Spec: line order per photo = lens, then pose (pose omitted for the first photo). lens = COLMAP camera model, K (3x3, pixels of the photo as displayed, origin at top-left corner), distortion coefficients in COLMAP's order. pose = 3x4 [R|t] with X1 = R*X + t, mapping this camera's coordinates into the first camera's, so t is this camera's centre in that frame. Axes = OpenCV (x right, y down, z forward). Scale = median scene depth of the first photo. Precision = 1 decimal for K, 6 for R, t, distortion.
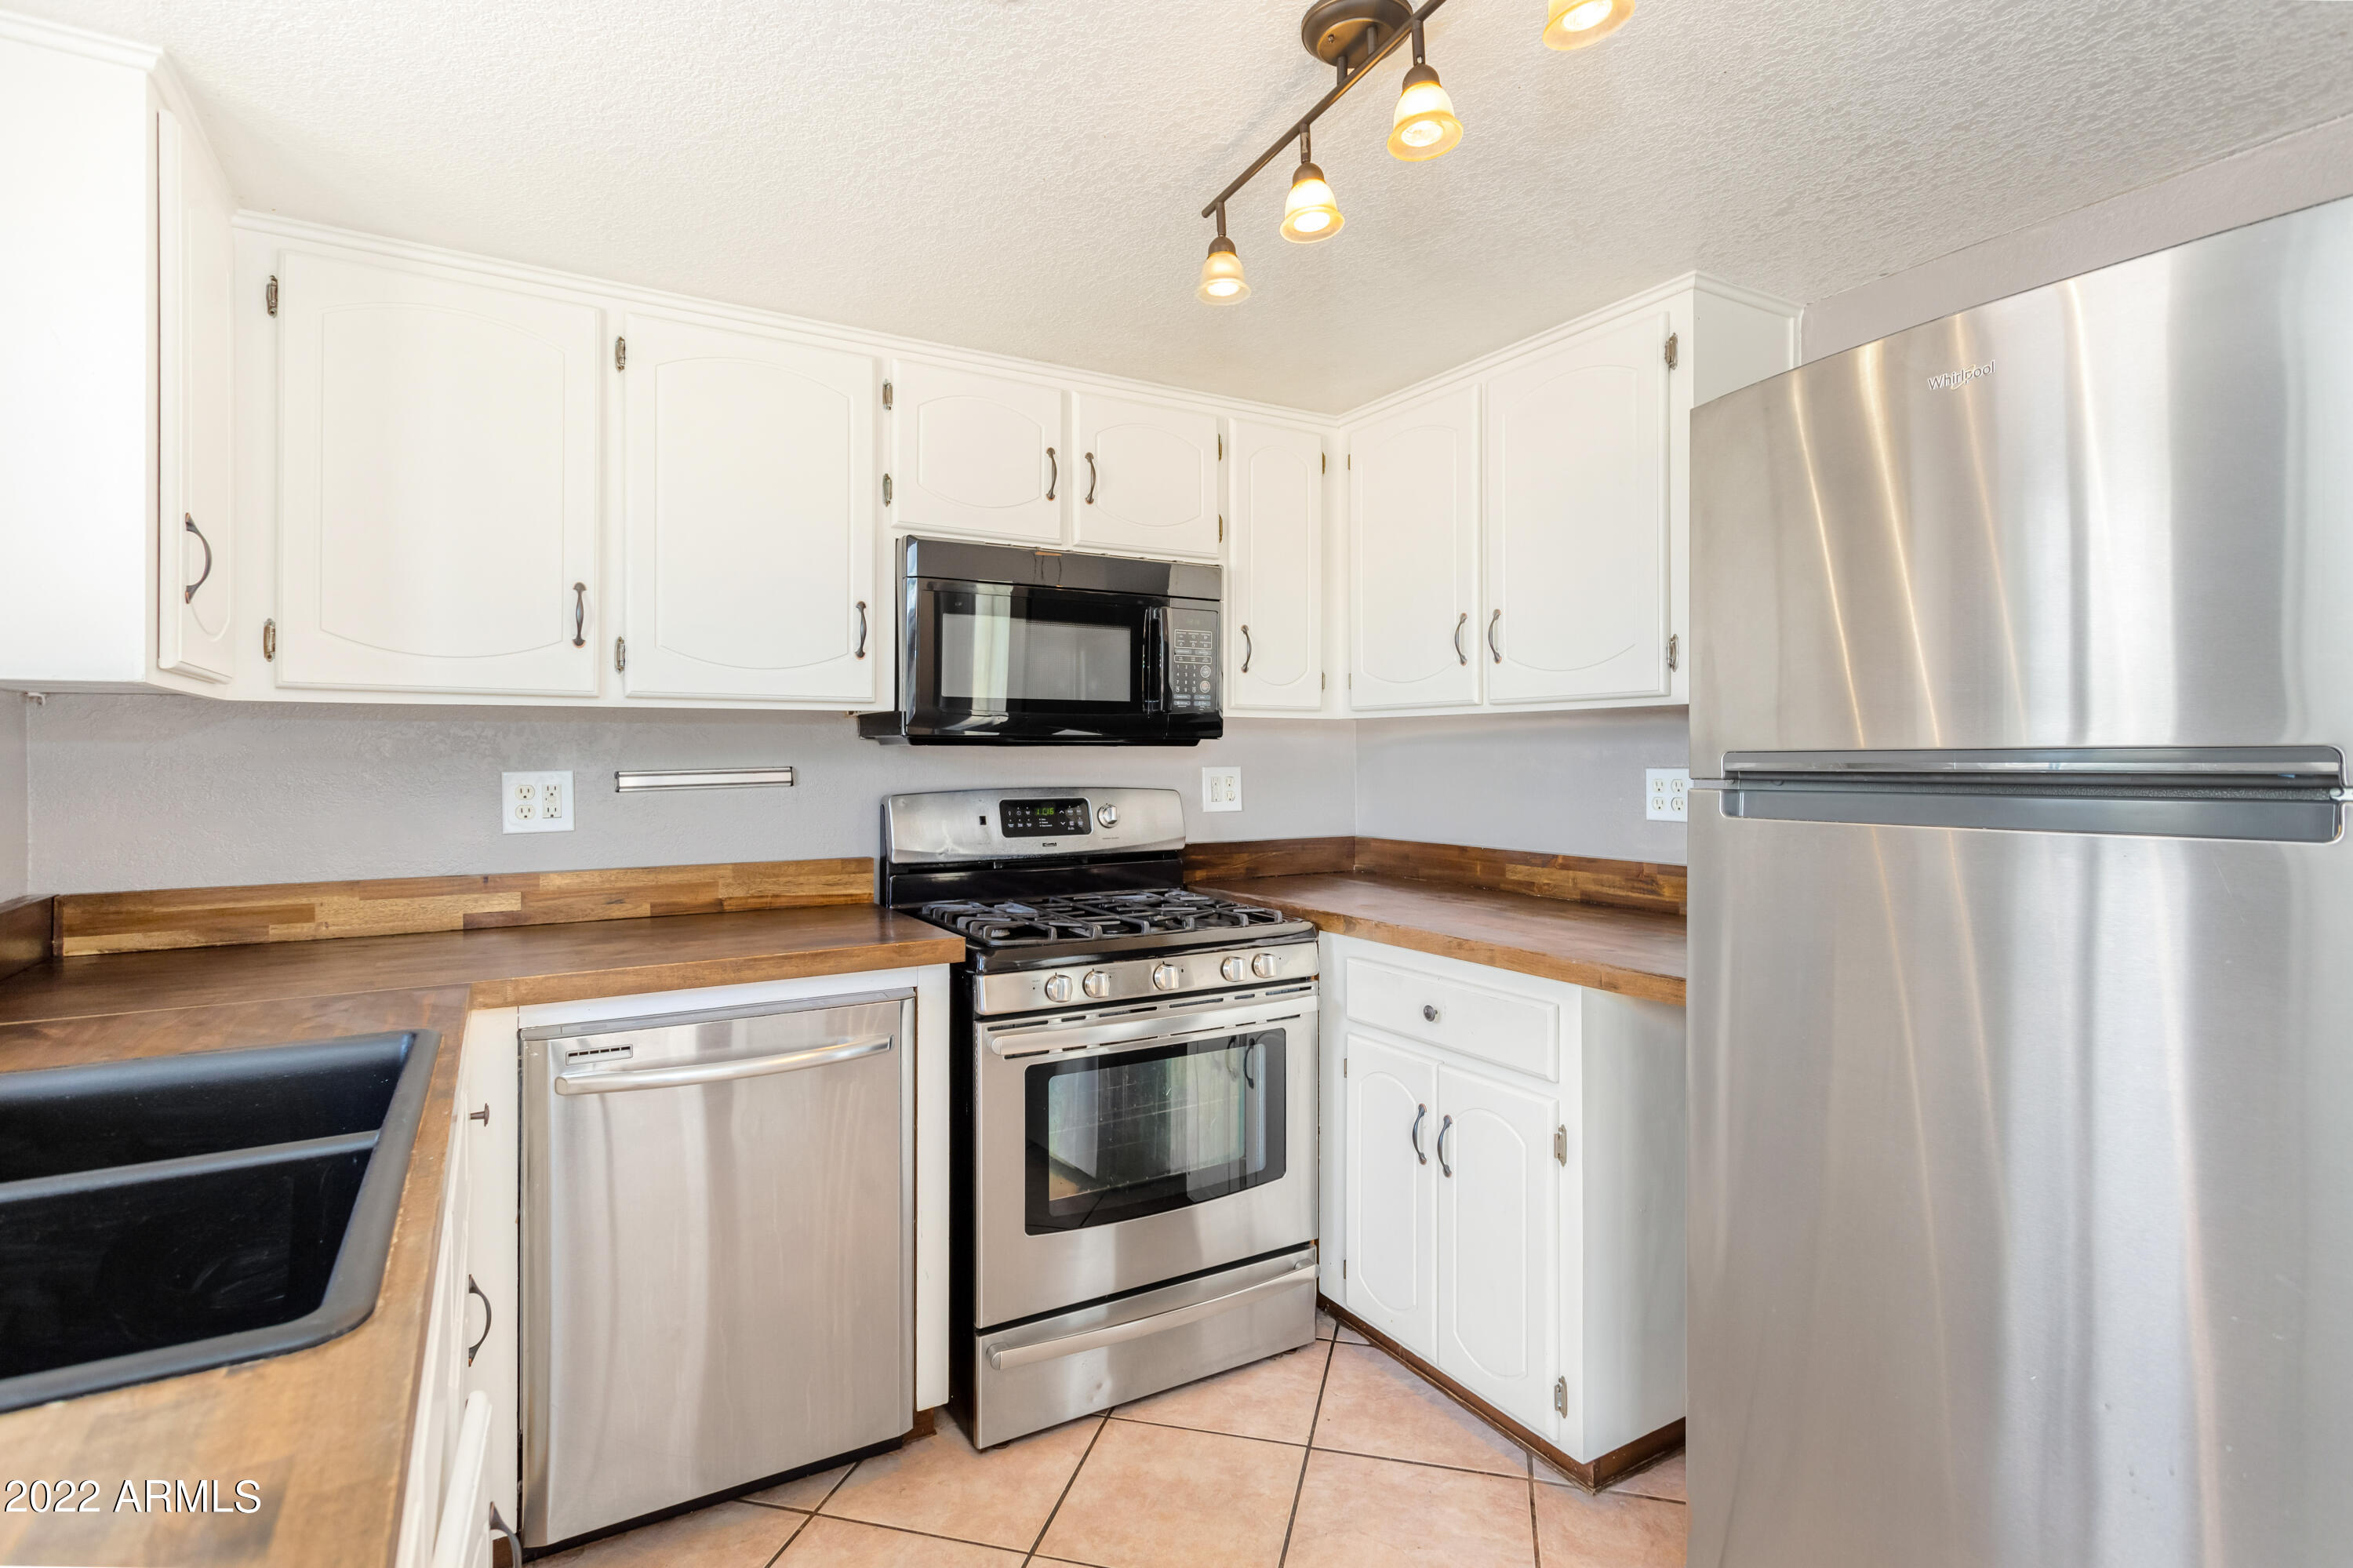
lens RADIAL K [[1128.8, 0, 1168.9], [0, 1128.8, 765.1], [0, 0, 1]] dist [-0.006207, 0.001639]
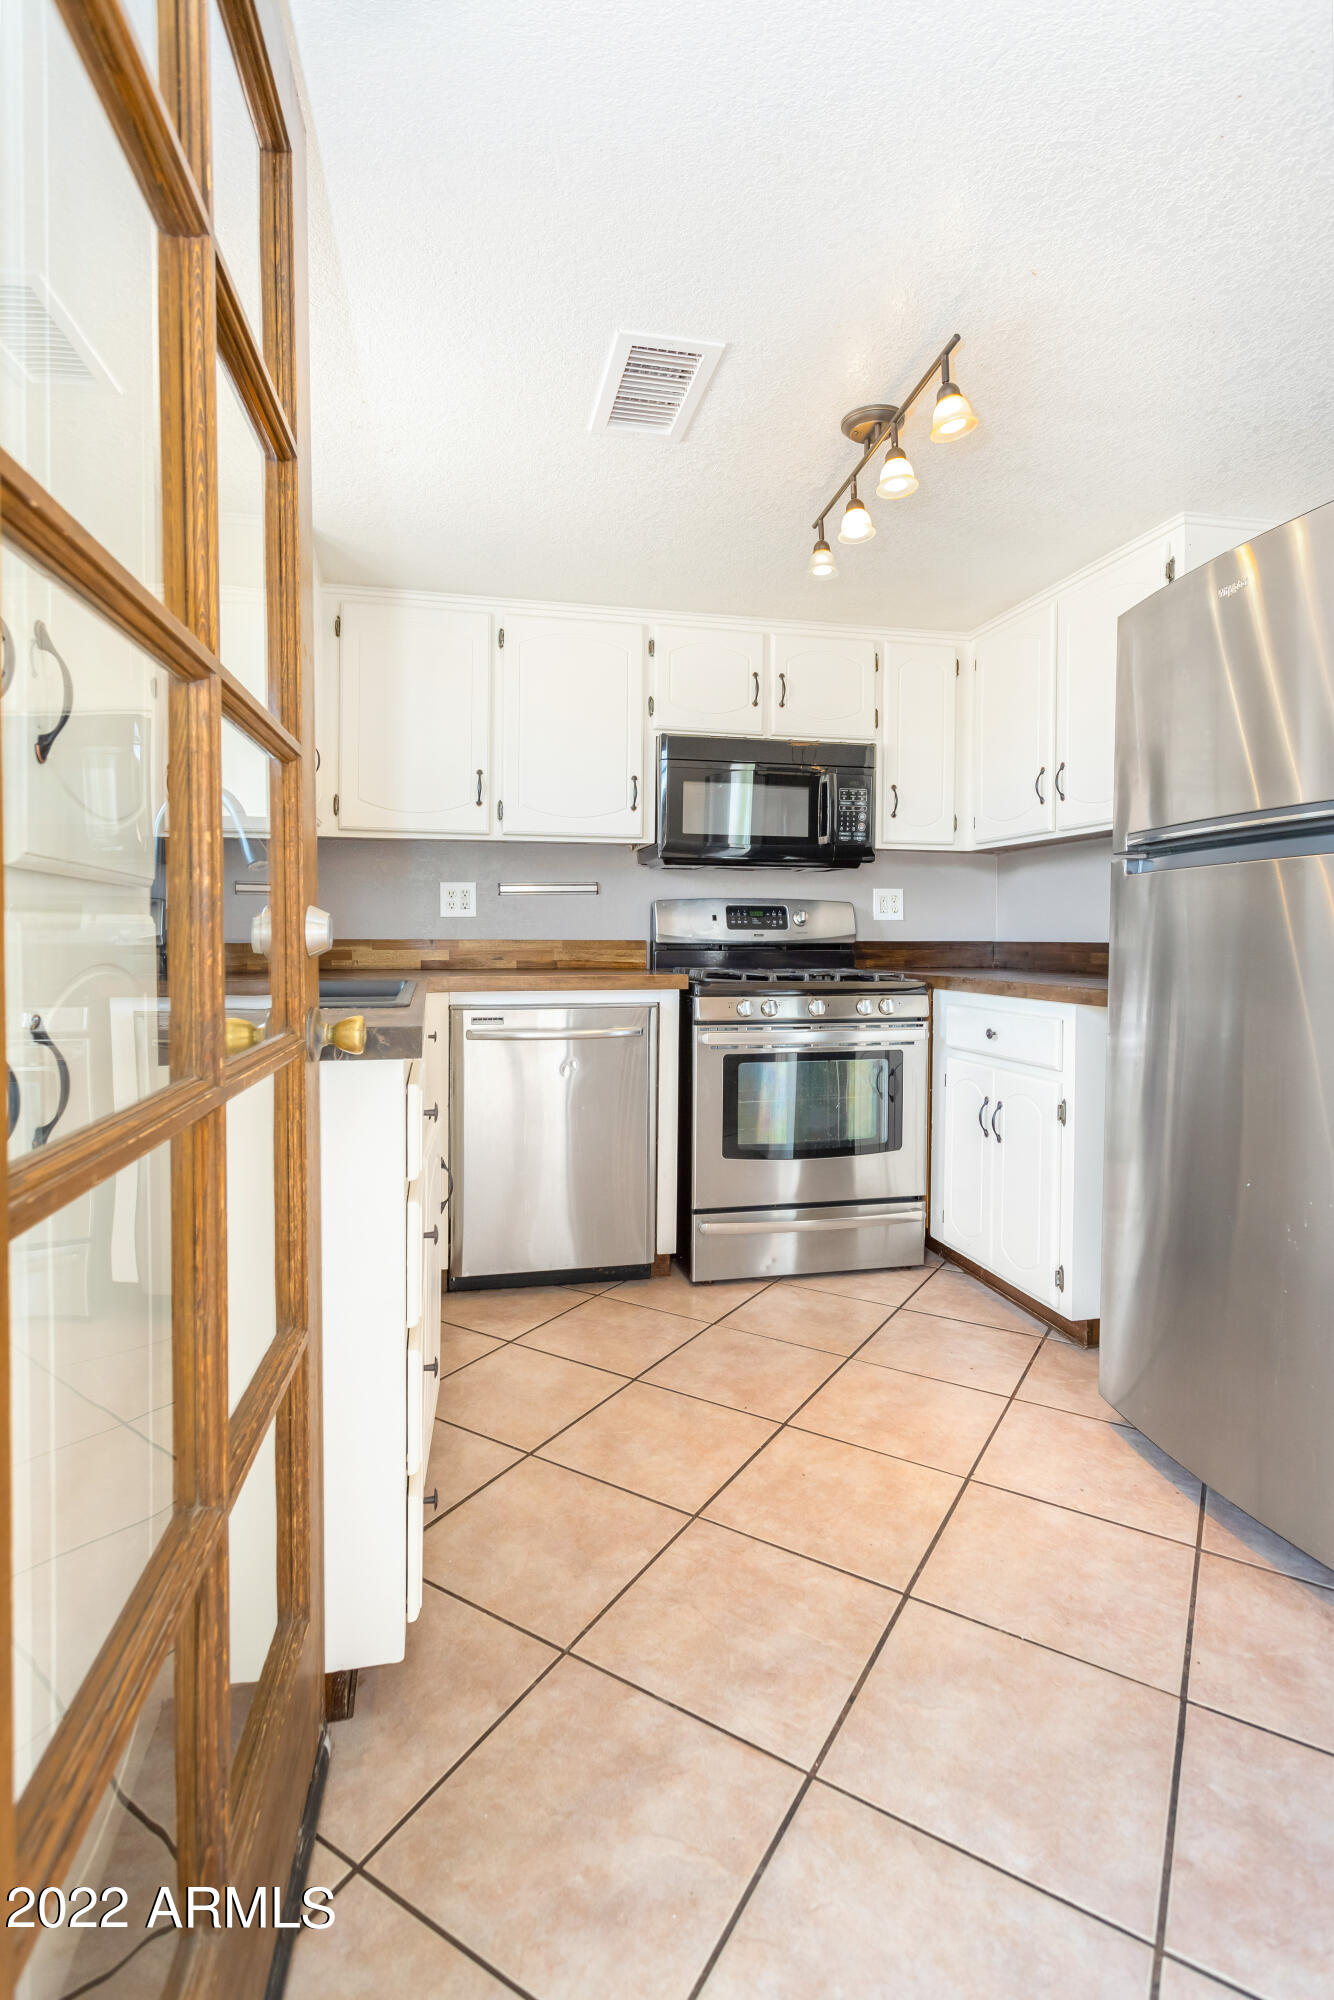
lens RADIAL K [[971.1, 0, 647.9], [0, 971.1, 966.8], [0, 0, 1]] dist [0.000374, 0.001224]
pose [[0.951480, 0.015049, -0.307342, 0.180197], [-0.008062, 0.999680, 0.023991, 0.096386], [0.307605, -0.020349, 0.951297, -0.335795]]
